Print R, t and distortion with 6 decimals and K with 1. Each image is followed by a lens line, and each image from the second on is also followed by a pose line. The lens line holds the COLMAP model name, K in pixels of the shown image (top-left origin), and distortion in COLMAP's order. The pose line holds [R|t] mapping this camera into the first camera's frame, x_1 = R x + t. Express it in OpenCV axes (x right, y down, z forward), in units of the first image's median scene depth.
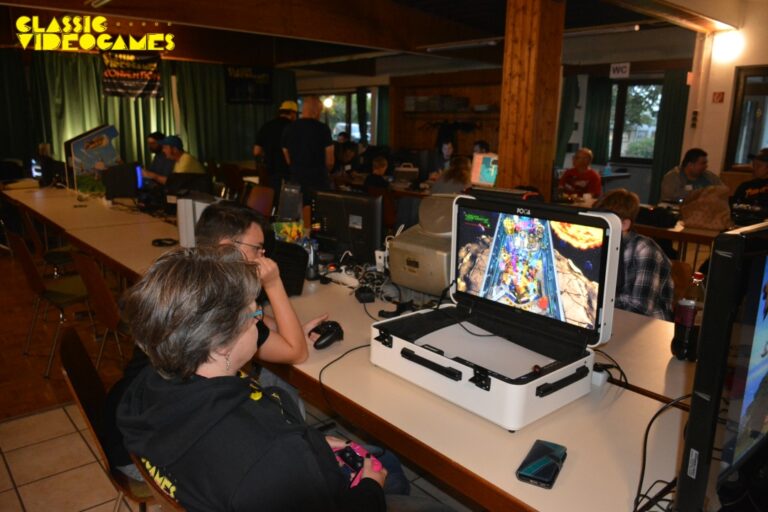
lens RADIAL K [[588.0, 0, 384.4], [0, 588.0, 254.2], [0, 0, 1]] dist [-0.021843, 0.002980]
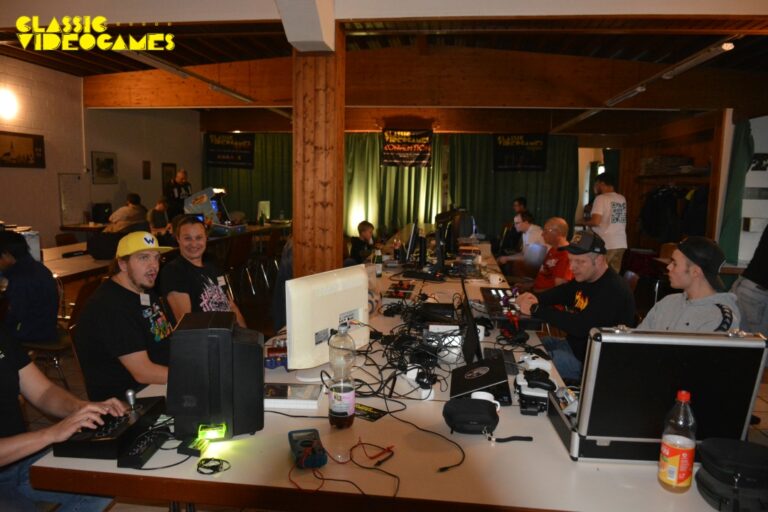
lens RADIAL K [[588.0, 0, 378.1], [0, 588.0, 256.2], [0, 0, 1]] dist [-0.021843, 0.002980]
pose [[0.671232, 0.088528, -0.735942, 0.412330], [-0.168179, 0.985139, -0.034888, -0.041082], [0.721916, 0.147188, 0.676146, 0.189518]]
